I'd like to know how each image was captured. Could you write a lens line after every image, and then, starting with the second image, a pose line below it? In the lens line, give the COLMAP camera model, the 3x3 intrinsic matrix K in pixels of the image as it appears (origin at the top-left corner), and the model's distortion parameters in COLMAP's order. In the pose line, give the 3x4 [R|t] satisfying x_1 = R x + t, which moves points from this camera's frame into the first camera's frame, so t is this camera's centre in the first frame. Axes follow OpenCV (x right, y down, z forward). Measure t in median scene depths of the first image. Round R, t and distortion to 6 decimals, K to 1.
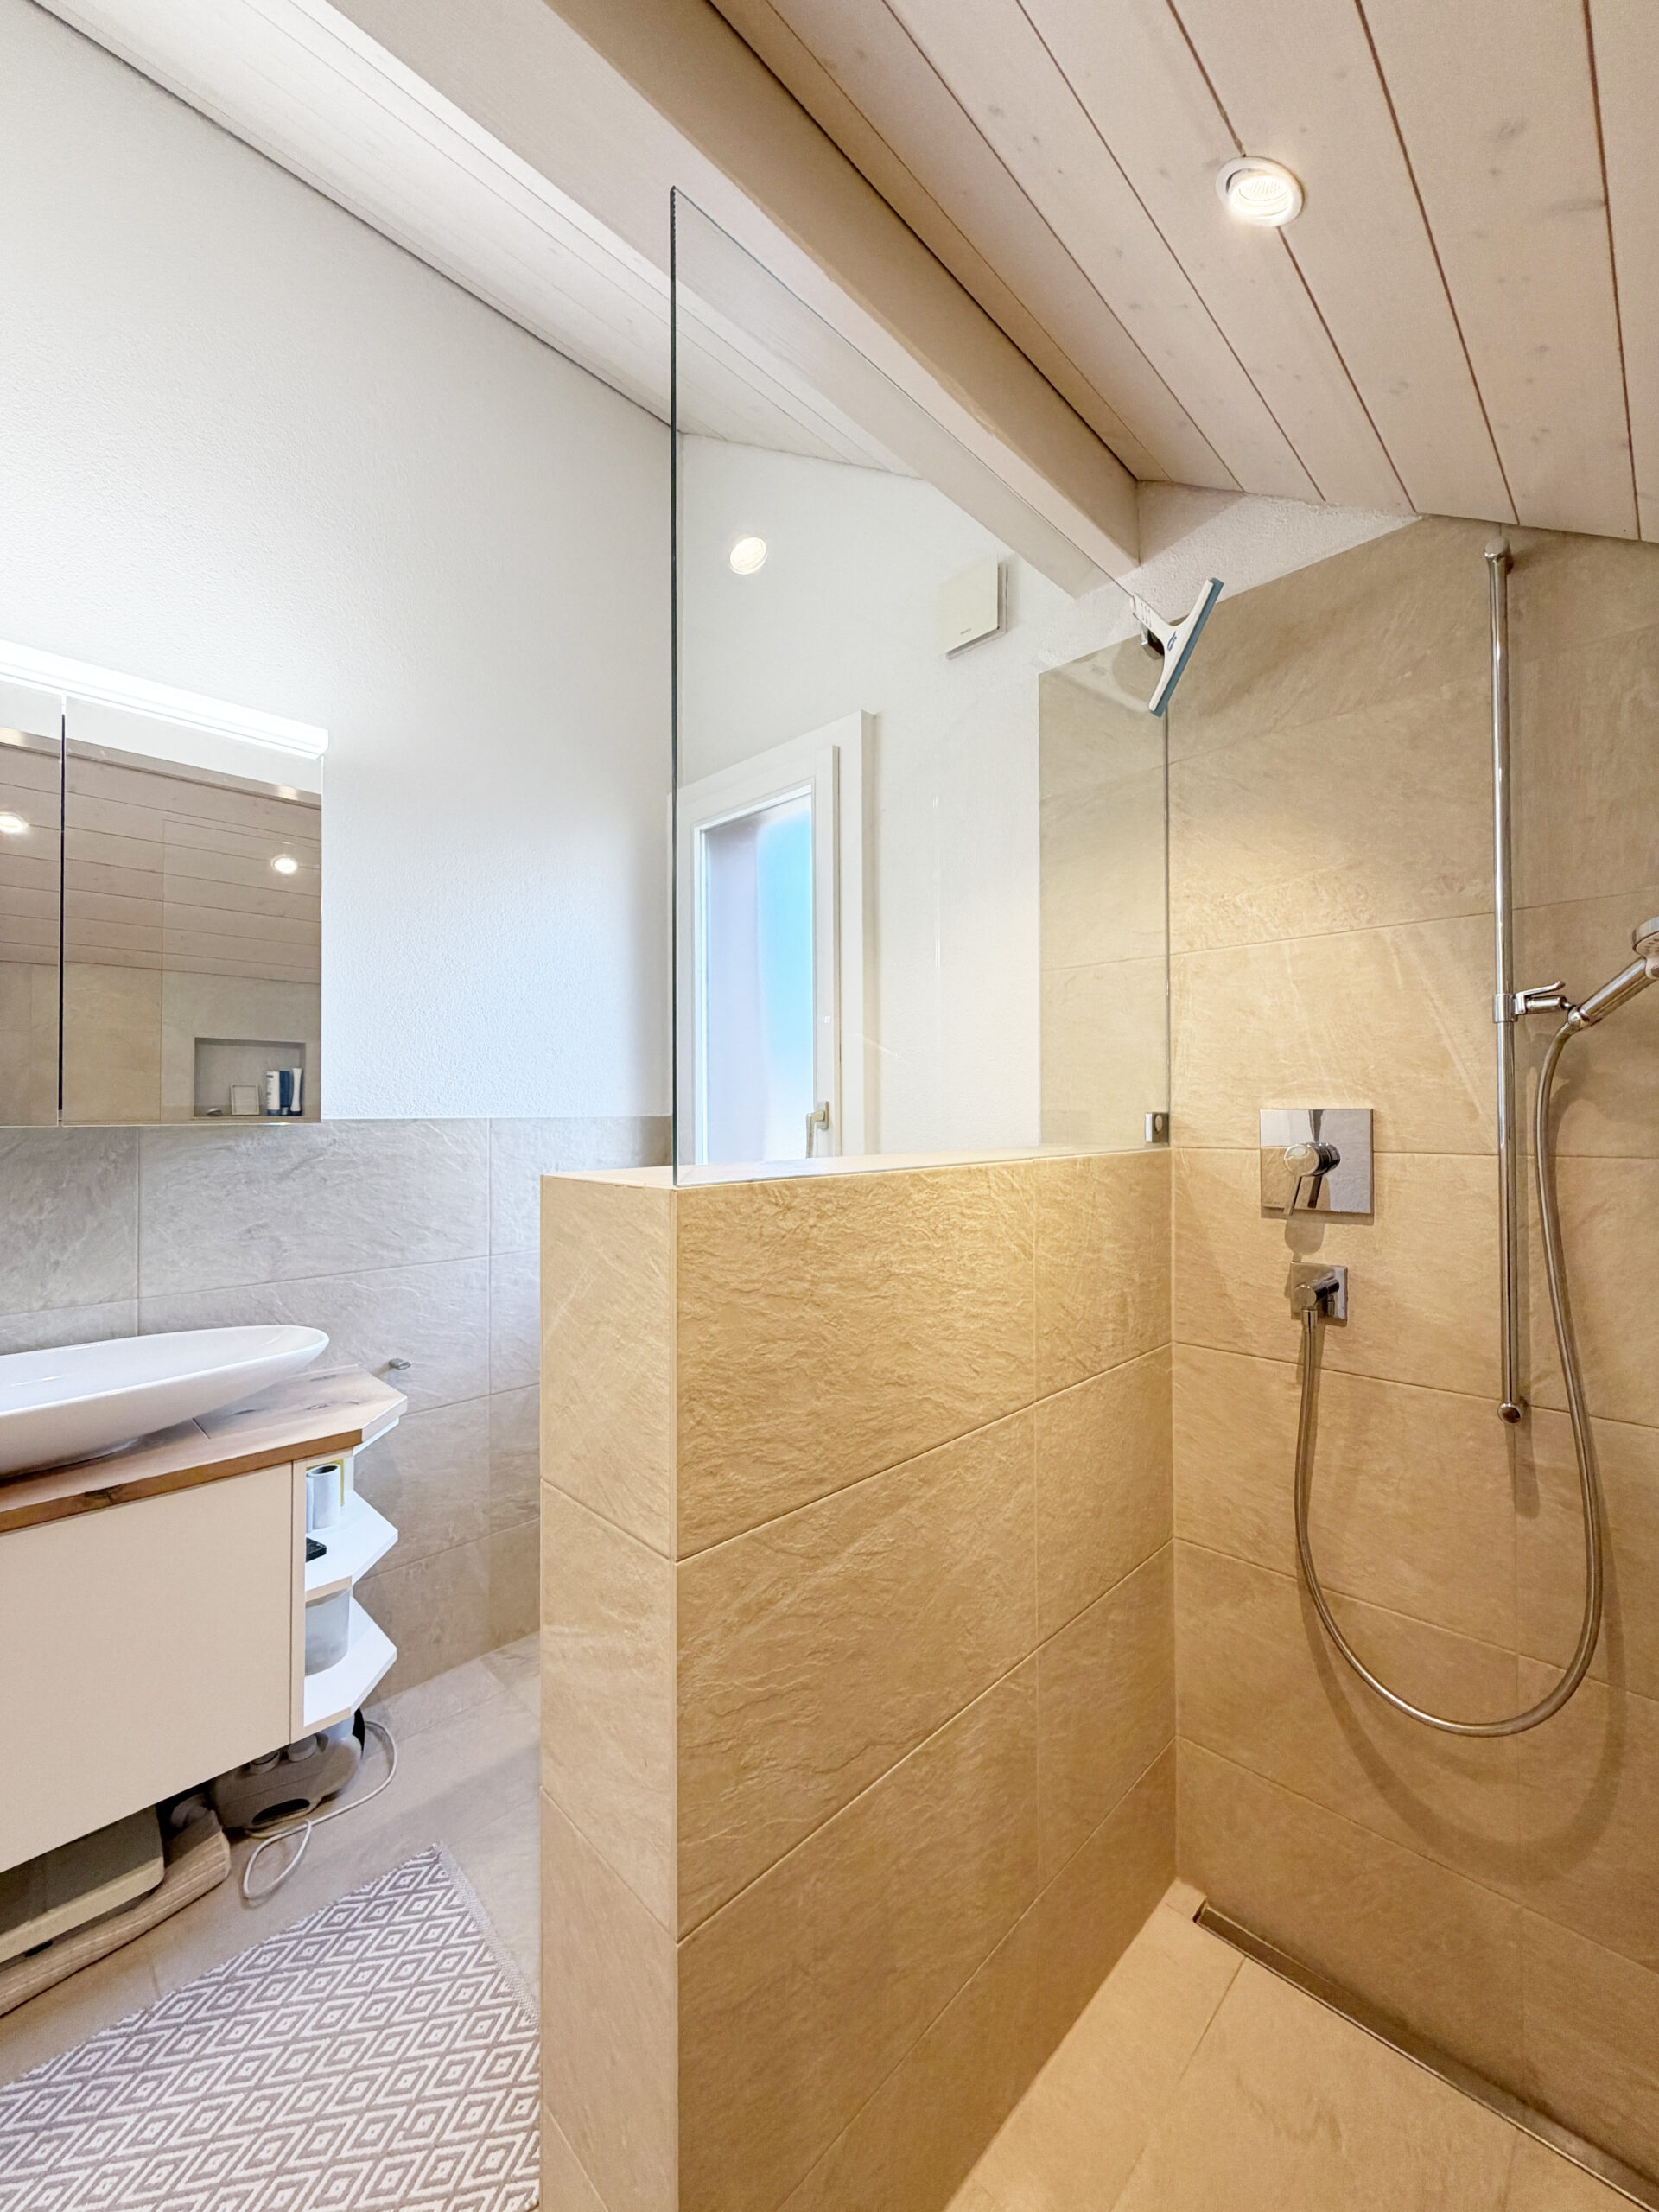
lens RADIAL K [[880.4, 0, 829.7], [0, 880.4, 1102.0], [0, 0, 1]] dist [0.000375, 0.000324]
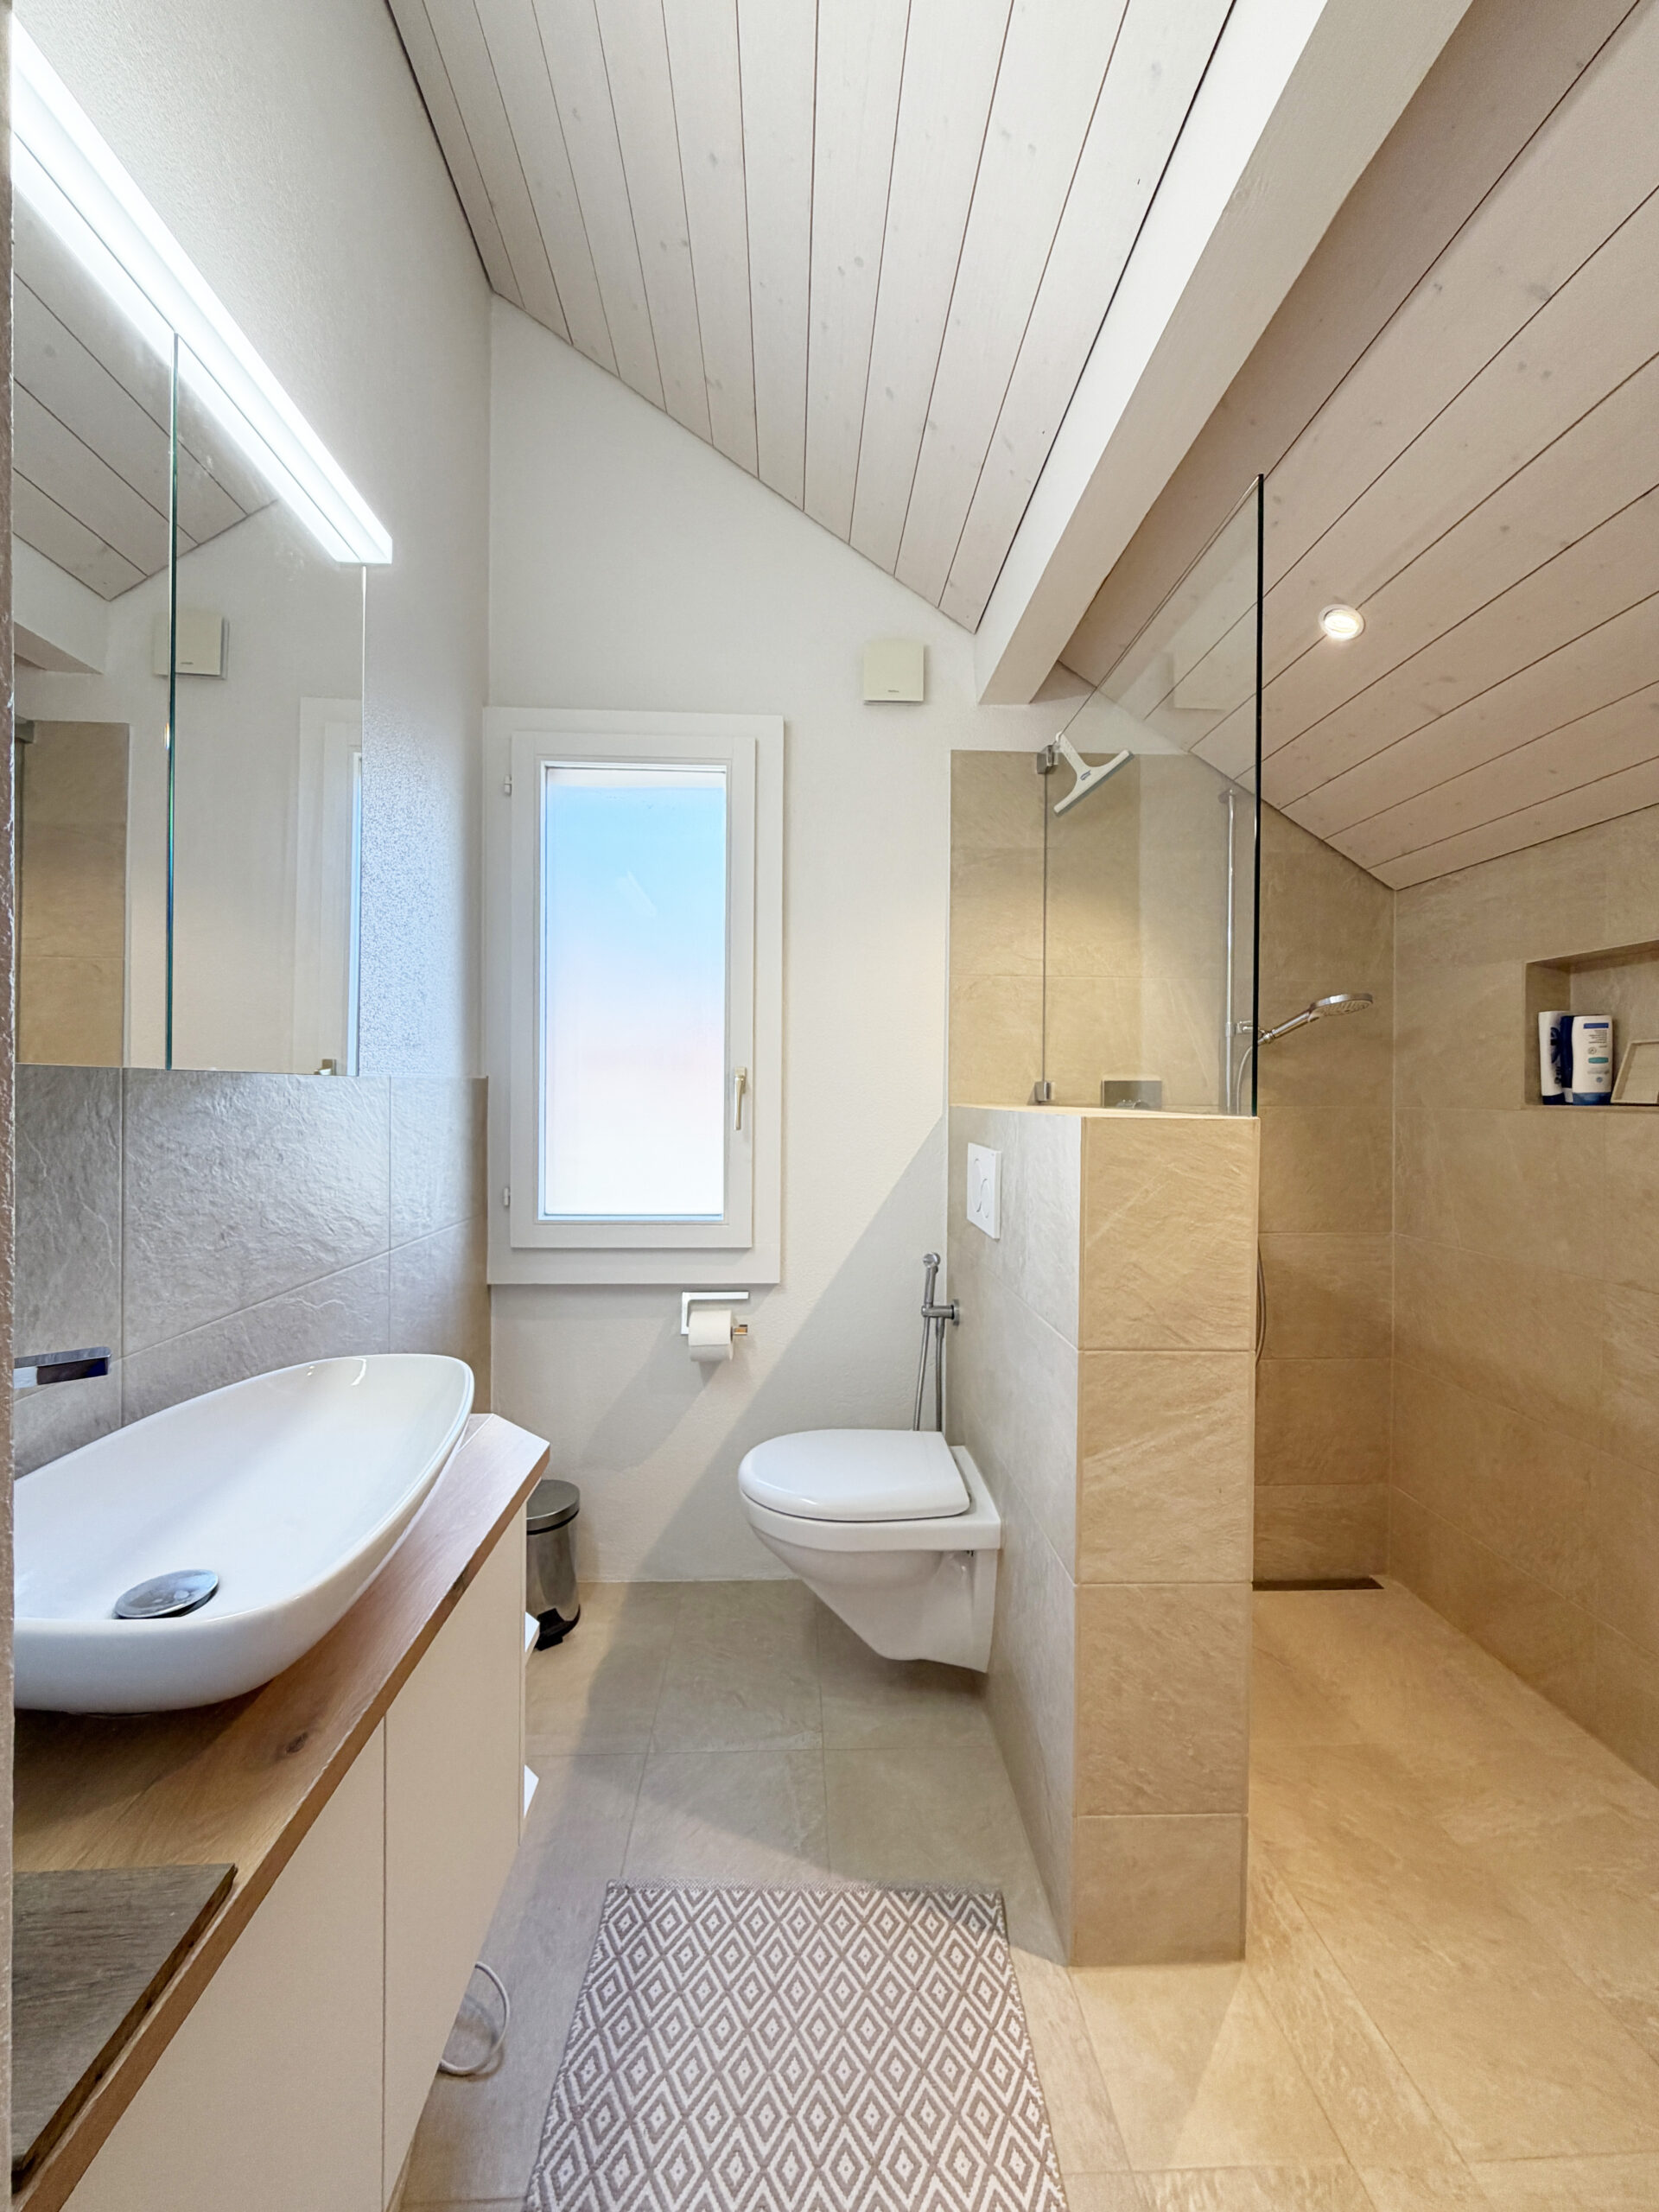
lens RADIAL K [[880.4, 0, 829.7], [0, 880.4, 1102.0], [0, 0, 1]] dist [0.000375, 0.000324]
pose [[0.677915, 0.002023, 0.735138, -1.069594], [-0.019604, 0.999690, 0.015327, 0.033849], [-0.734879, -0.024802, 0.677744, 0.278878]]
